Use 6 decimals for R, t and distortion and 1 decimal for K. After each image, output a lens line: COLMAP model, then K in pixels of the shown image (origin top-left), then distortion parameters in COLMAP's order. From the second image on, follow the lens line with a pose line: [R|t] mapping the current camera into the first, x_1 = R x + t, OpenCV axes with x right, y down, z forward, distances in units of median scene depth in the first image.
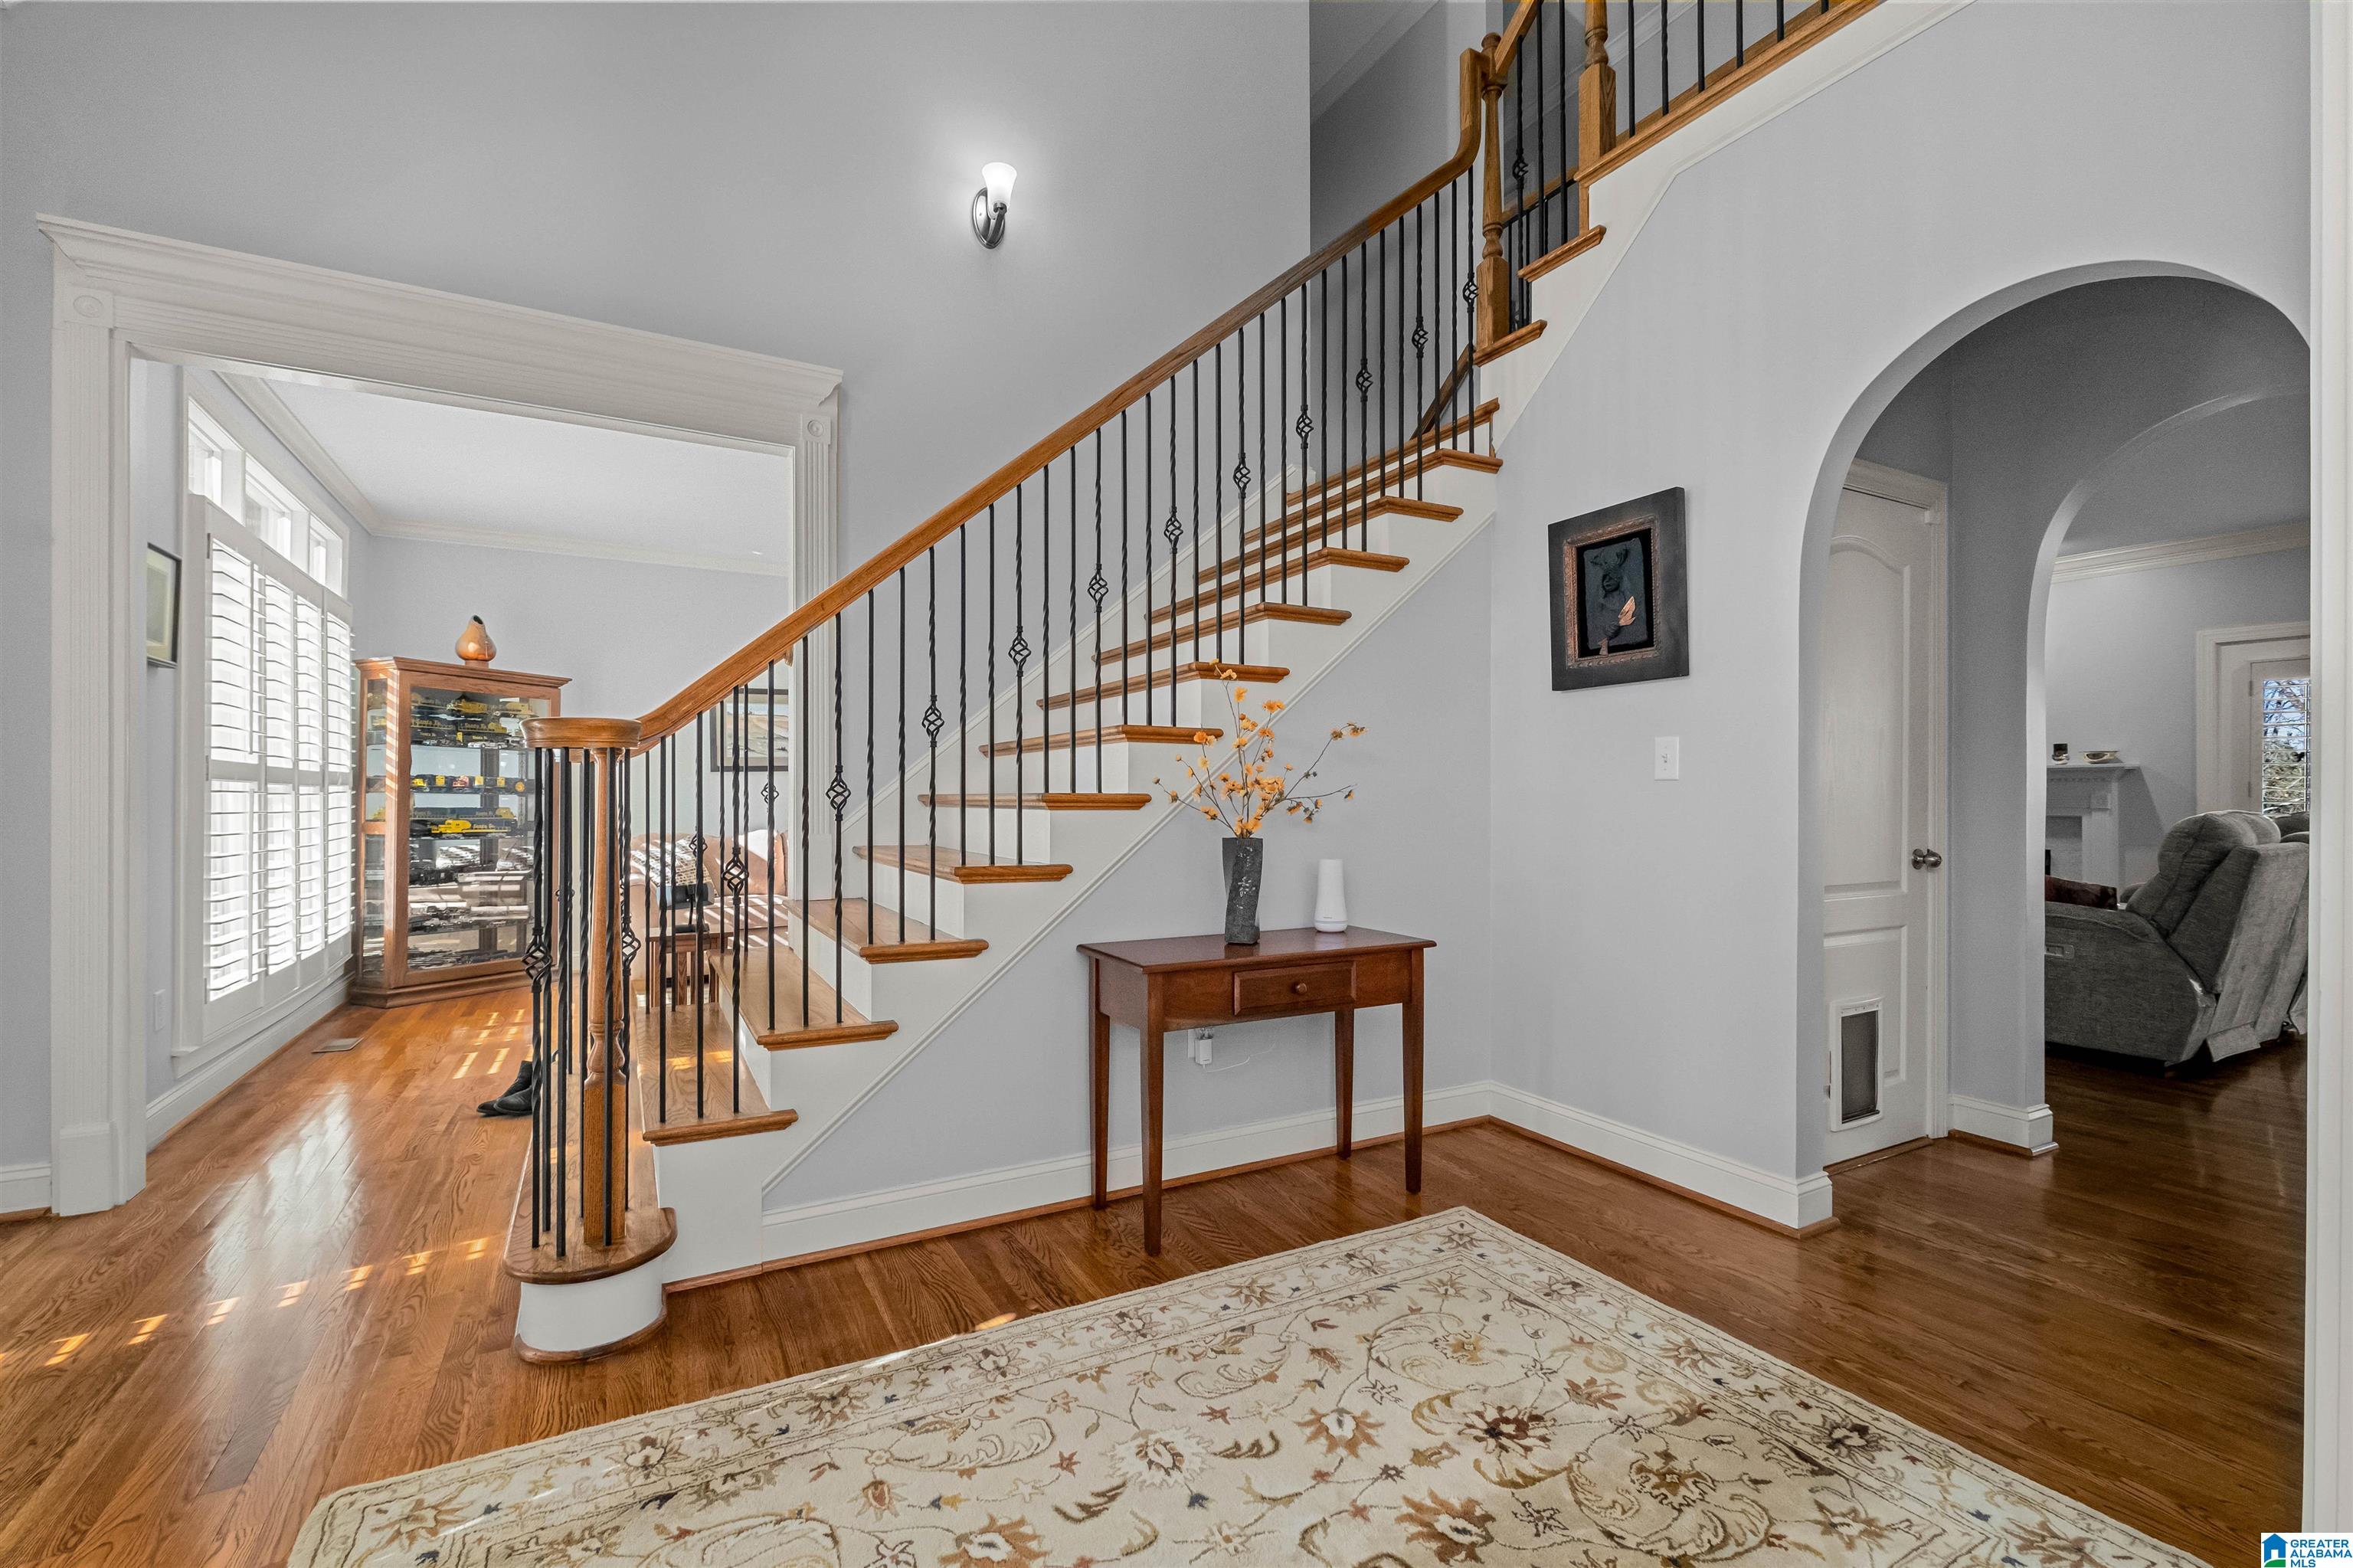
lens RADIAL K [[1029.4, 0, 1170.6], [0, 1029.4, 793.4], [0, 0, 1]] dist [-0.002248, -0.000398]
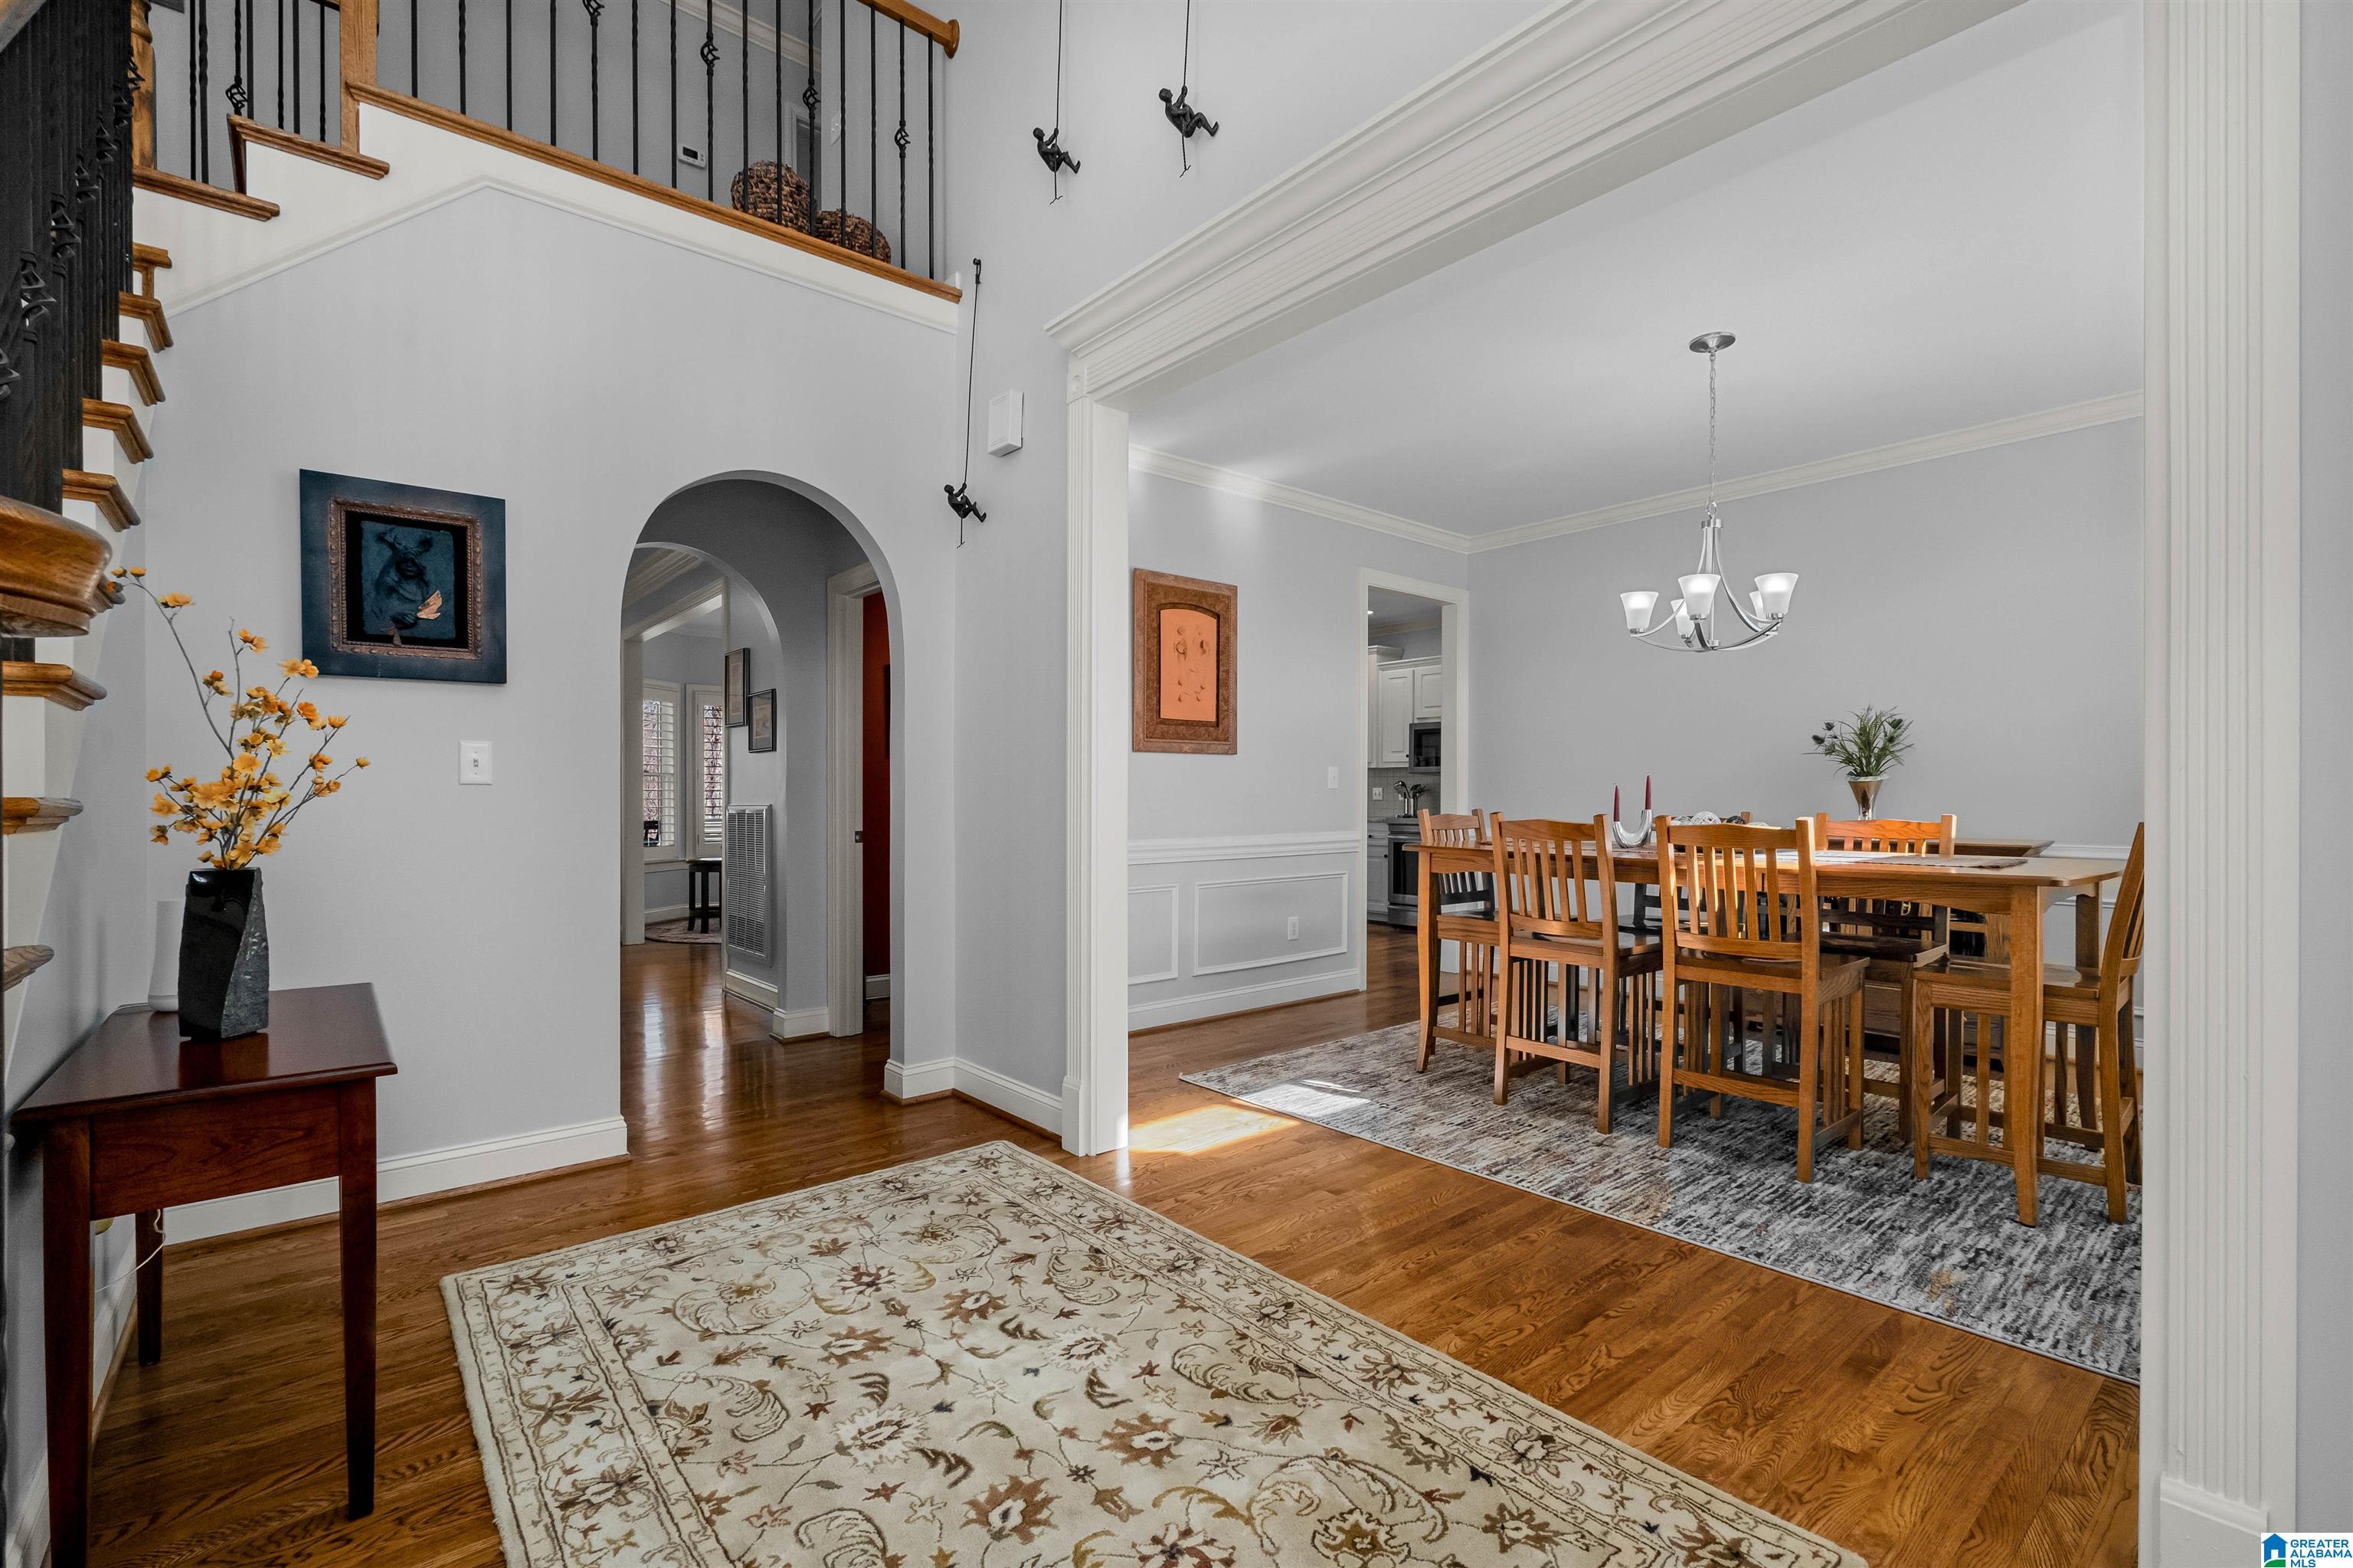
lens RADIAL K [[1029.4, 0, 1180.1], [0, 1029.4, 794.4], [0, 0, 1]] dist [-0.002248, -0.000398]
pose [[-0.209831, 0.002170, 0.977735, -0.928623], [-0.002009, 0.999994, -0.002651, -0.002704], [-0.977736, -0.002520, -0.209825, 0.781486]]
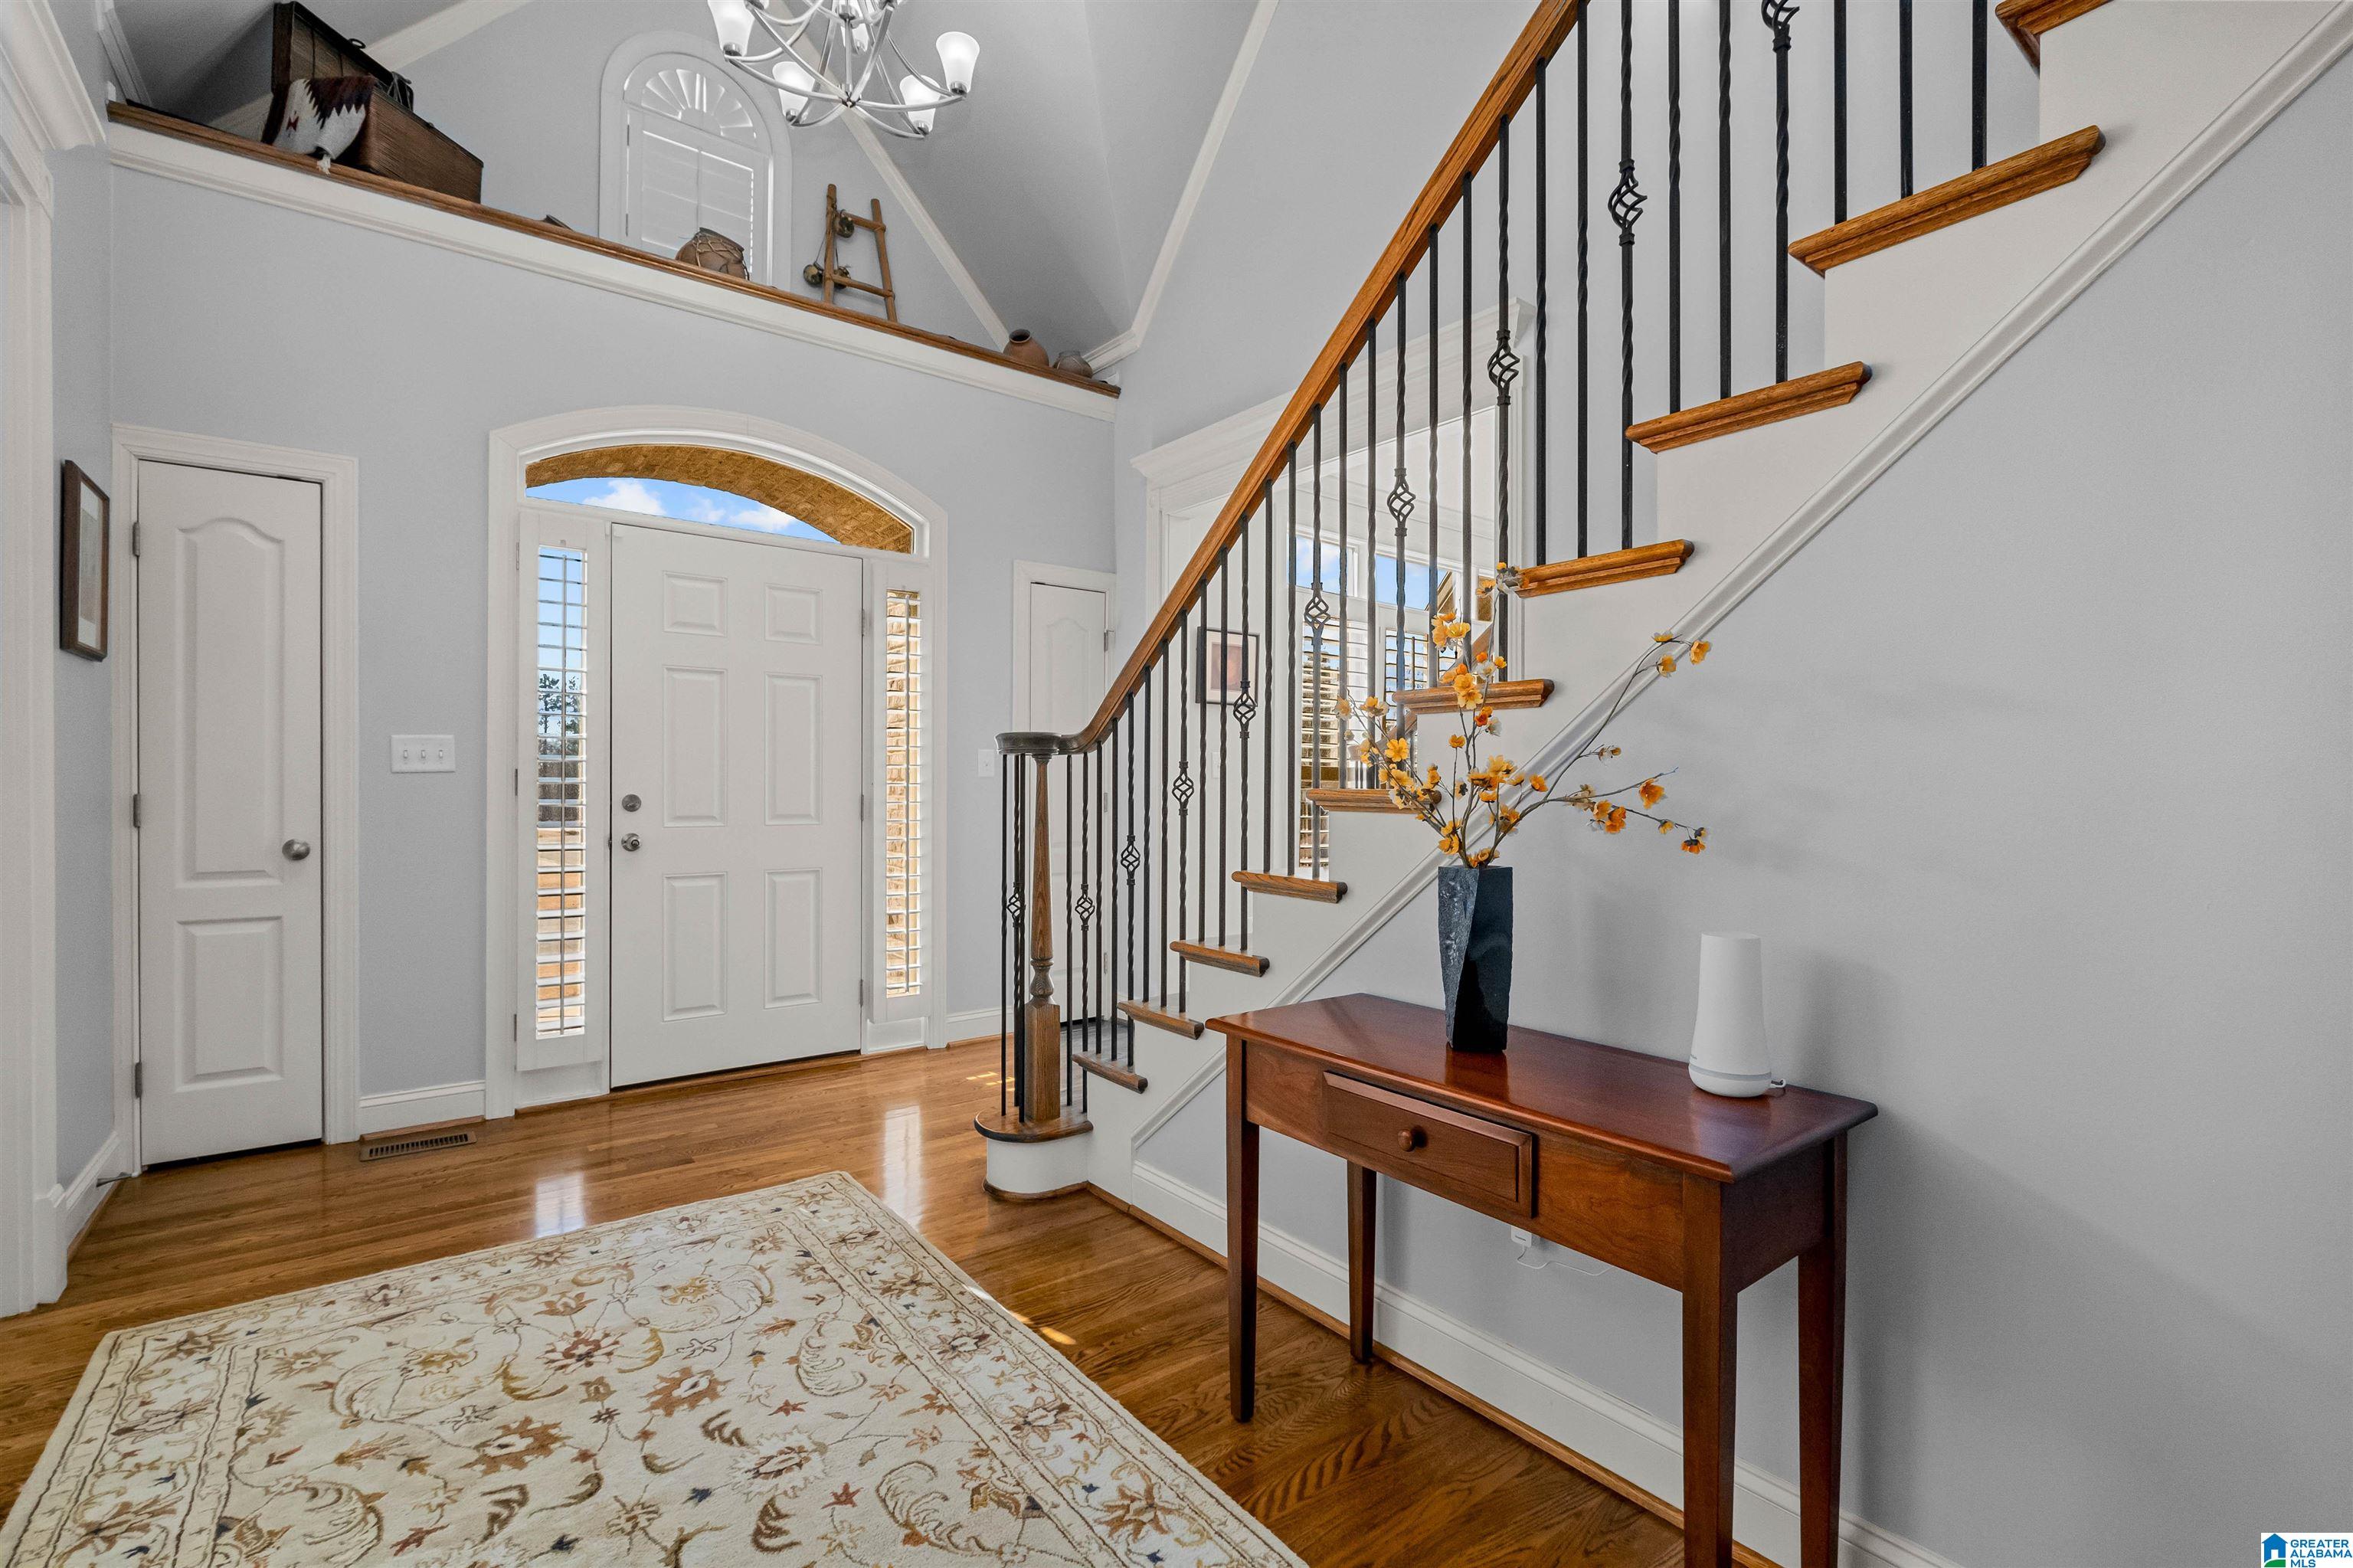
lens RADIAL K [[1029.4, 0, 1166.4], [0, 1029.4, 788.1], [0, 0, 1]] dist [-0.002248, -0.000398]
pose [[0.151942, -0.000894, -0.988389, 0.858840], [-0.001453, 0.999998, -0.001128, 0.001716], [0.988388, 0.001608, 0.151941, 1.028272]]
